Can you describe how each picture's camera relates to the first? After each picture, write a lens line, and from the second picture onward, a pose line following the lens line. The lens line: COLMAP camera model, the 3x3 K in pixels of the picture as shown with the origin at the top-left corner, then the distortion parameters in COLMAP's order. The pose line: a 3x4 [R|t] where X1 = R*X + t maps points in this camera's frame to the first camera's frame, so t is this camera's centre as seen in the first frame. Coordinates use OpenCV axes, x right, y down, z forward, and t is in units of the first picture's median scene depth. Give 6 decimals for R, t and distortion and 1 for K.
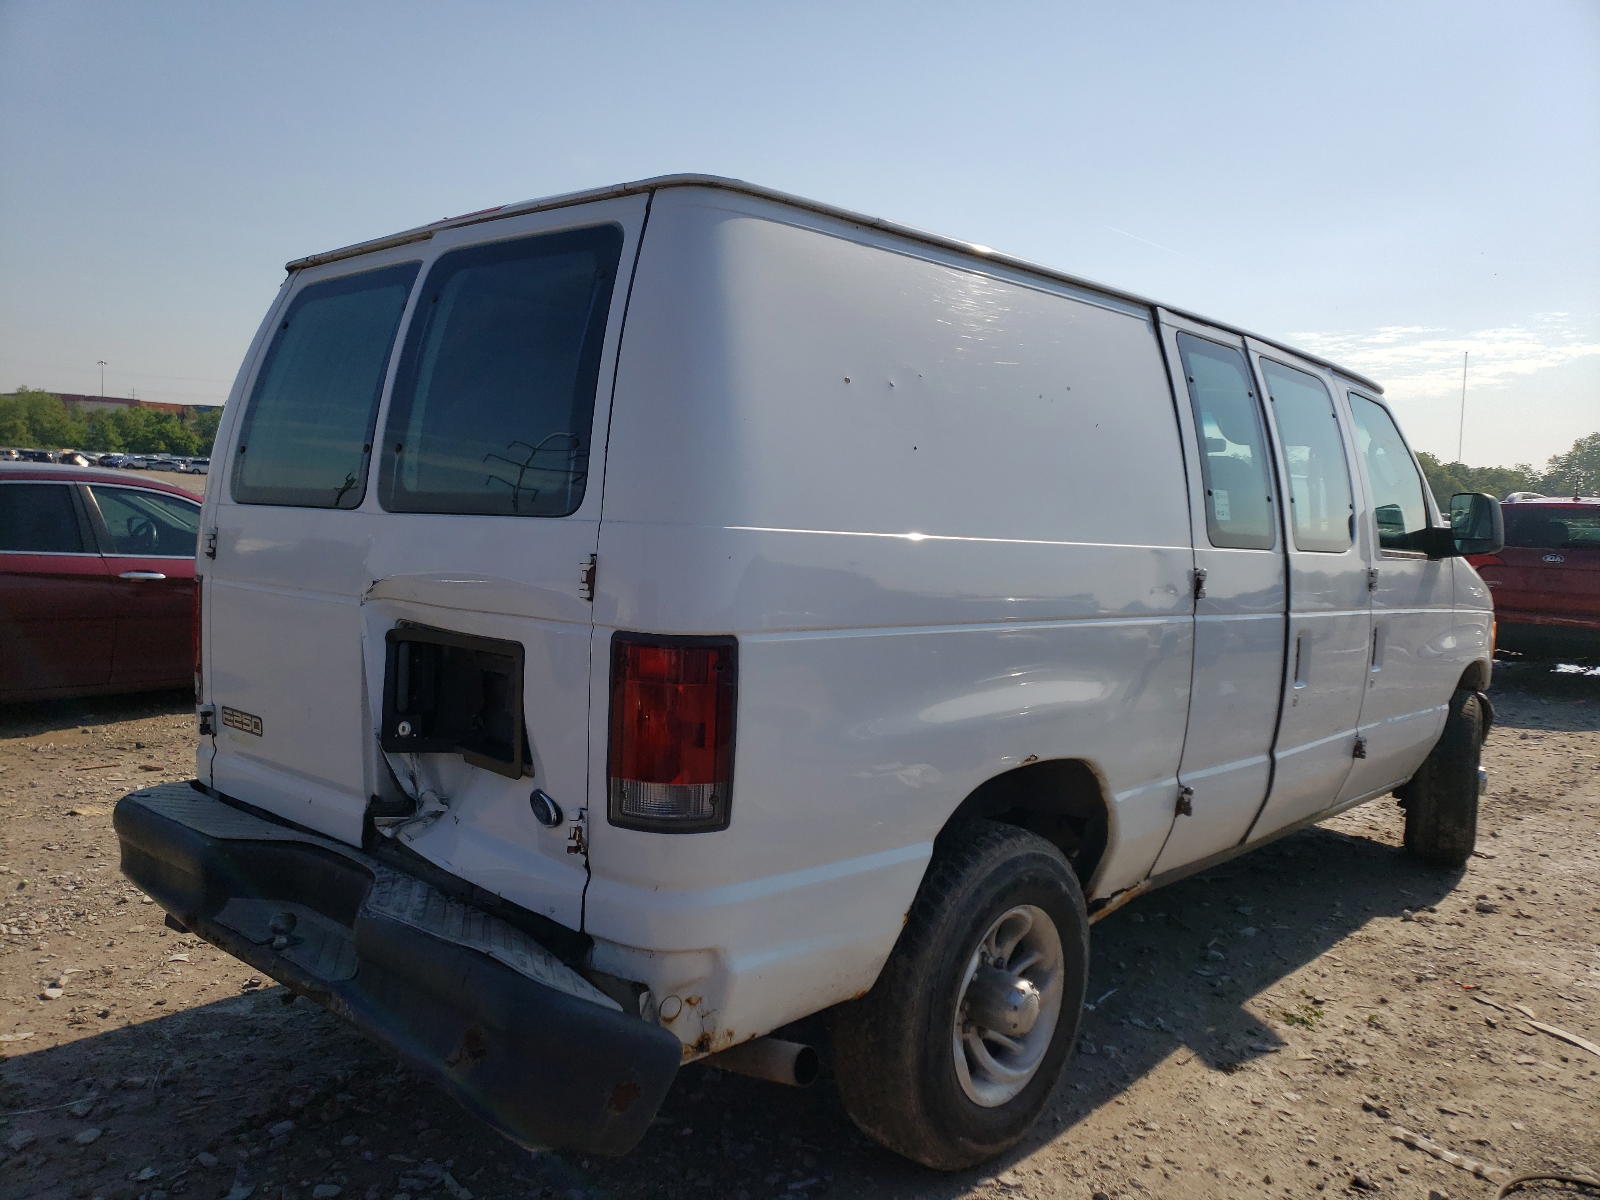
lens RADIAL K [[1278.8, 0, 800.0], [0, 1278.8, 600.0], [0, 0, 1]] dist [0.096684, -0.001187]
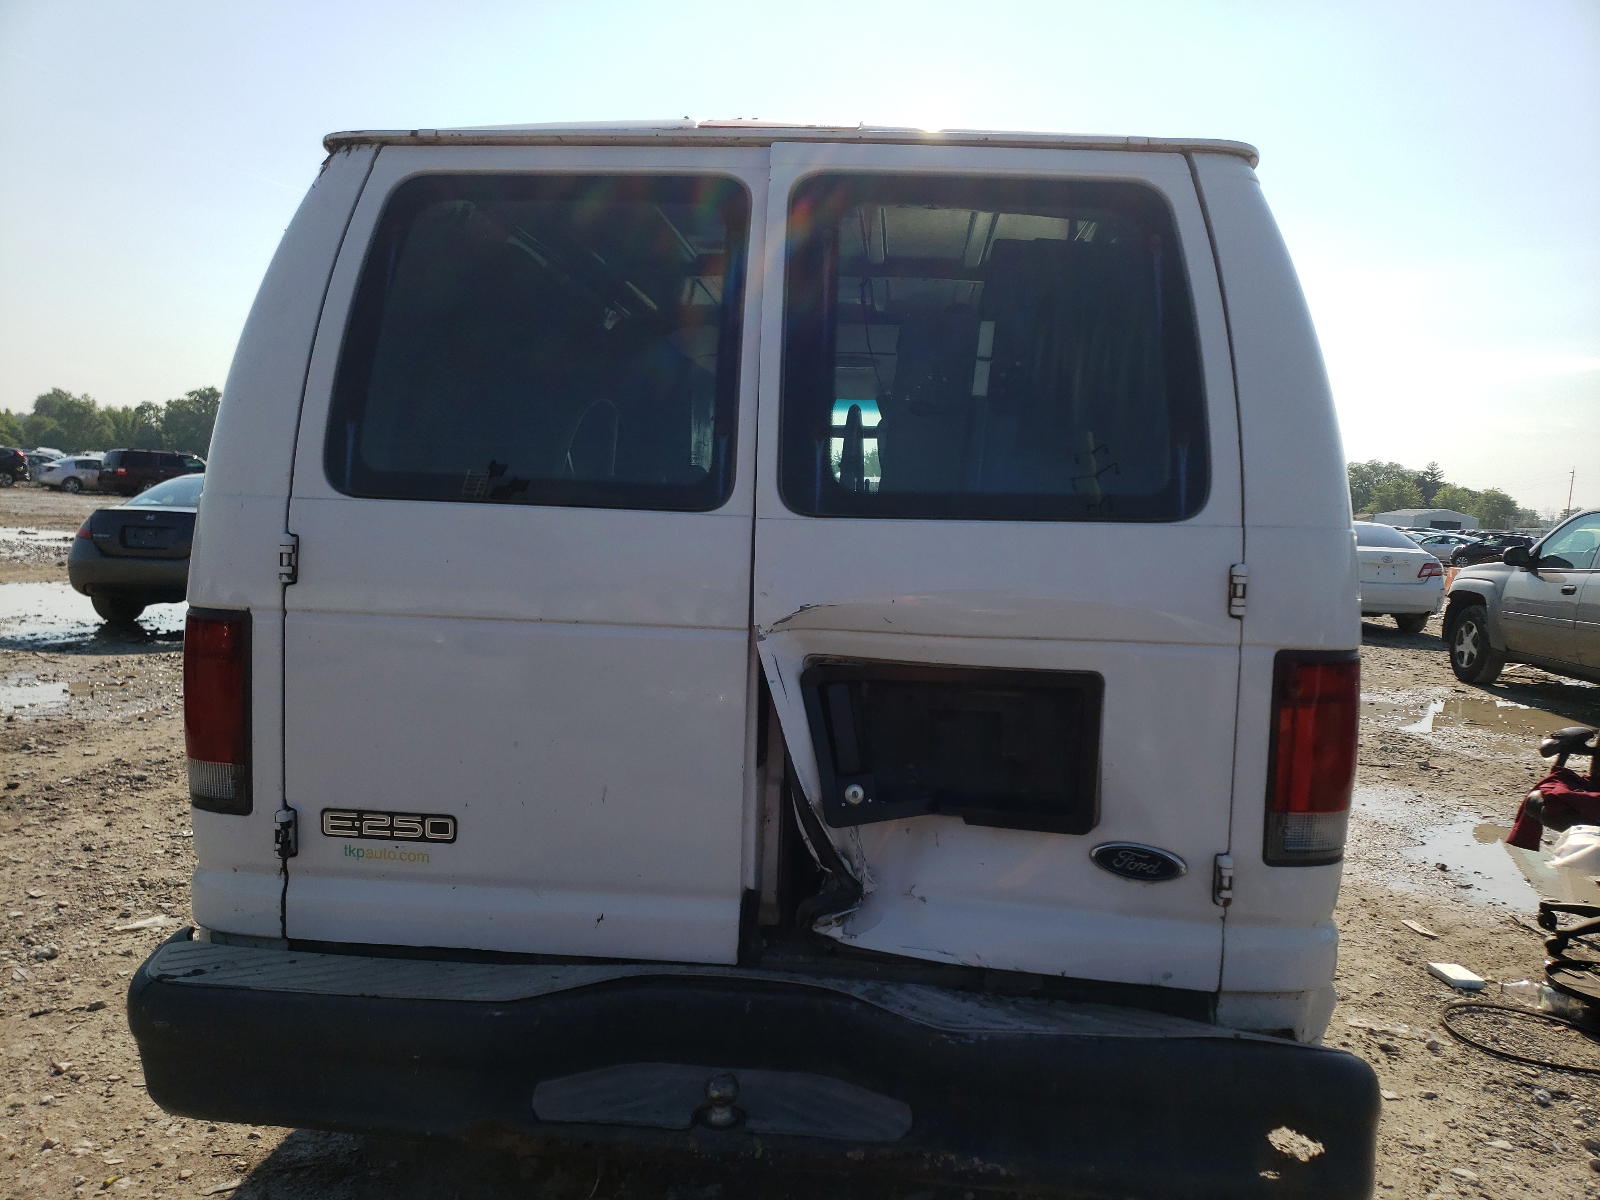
lens RADIAL K [[1062.9, 0, 800.0], [0, 1062.9, 581.9], [0, 0, 1]] dist [0.031974, 0.000271]
pose [[0.781781, -0.054717, 0.621148, -0.788948], [0.032082, 0.998353, 0.047567, -0.063927], [-0.622728, -0.017260, 0.782248, 0.574045]]
